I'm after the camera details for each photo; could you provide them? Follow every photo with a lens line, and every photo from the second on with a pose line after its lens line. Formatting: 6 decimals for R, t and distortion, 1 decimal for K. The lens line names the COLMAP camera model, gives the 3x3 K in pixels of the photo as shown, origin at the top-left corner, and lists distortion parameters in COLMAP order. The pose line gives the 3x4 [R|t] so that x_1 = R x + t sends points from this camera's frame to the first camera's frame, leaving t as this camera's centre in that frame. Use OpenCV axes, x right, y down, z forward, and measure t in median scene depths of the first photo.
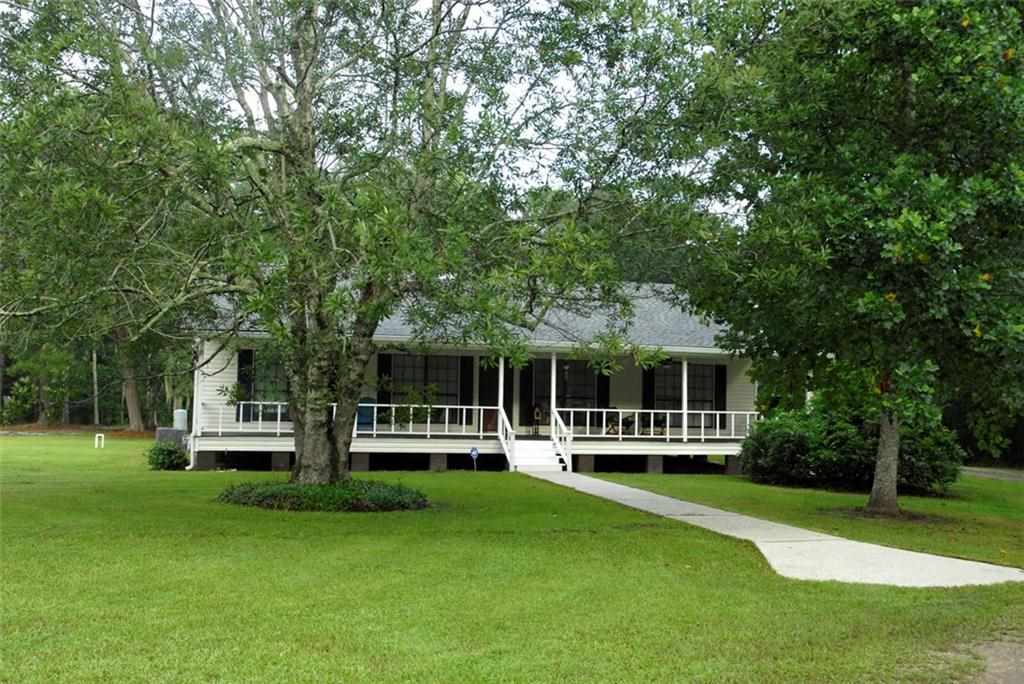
lens RADIAL K [[1099.2, 0, 512.5], [0, 1099.2, 342.0], [0, 0, 1]] dist [-0.023762, 0.000000]
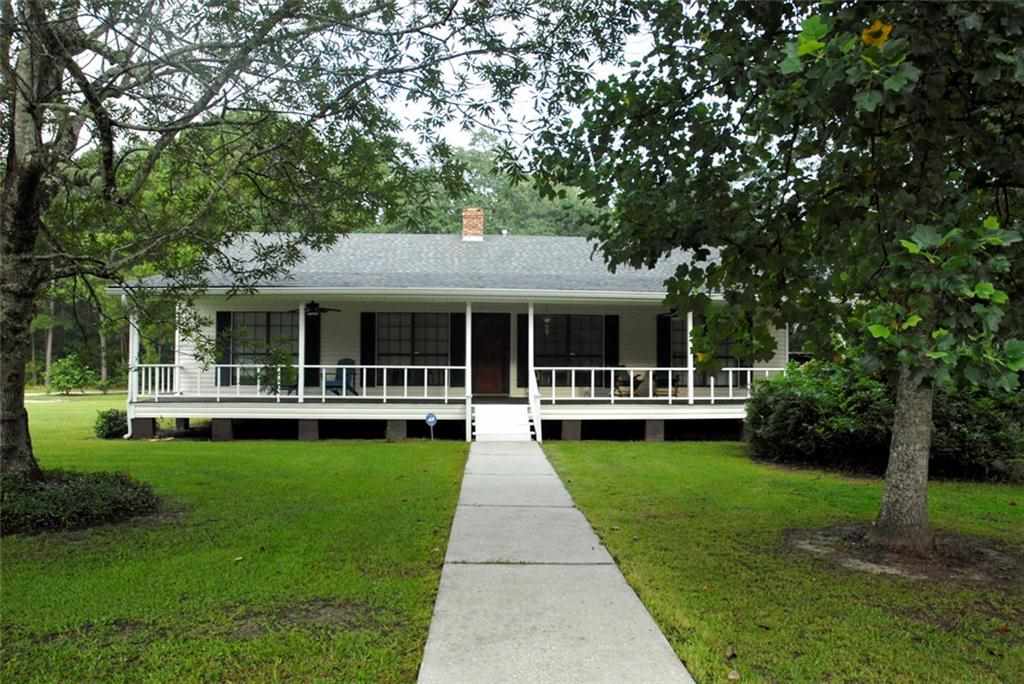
lens RADIAL K [[829.1, 0, 510.3], [0, 829.1, 342.2], [0, 0, 1]] dist [-0.072488, 0.009052]
pose [[0.986103, -0.019686, -0.164963, 0.135129], [0.023691, 0.999470, 0.022347, 0.026311], [0.164435, -0.025944, 0.986047, 0.360668]]
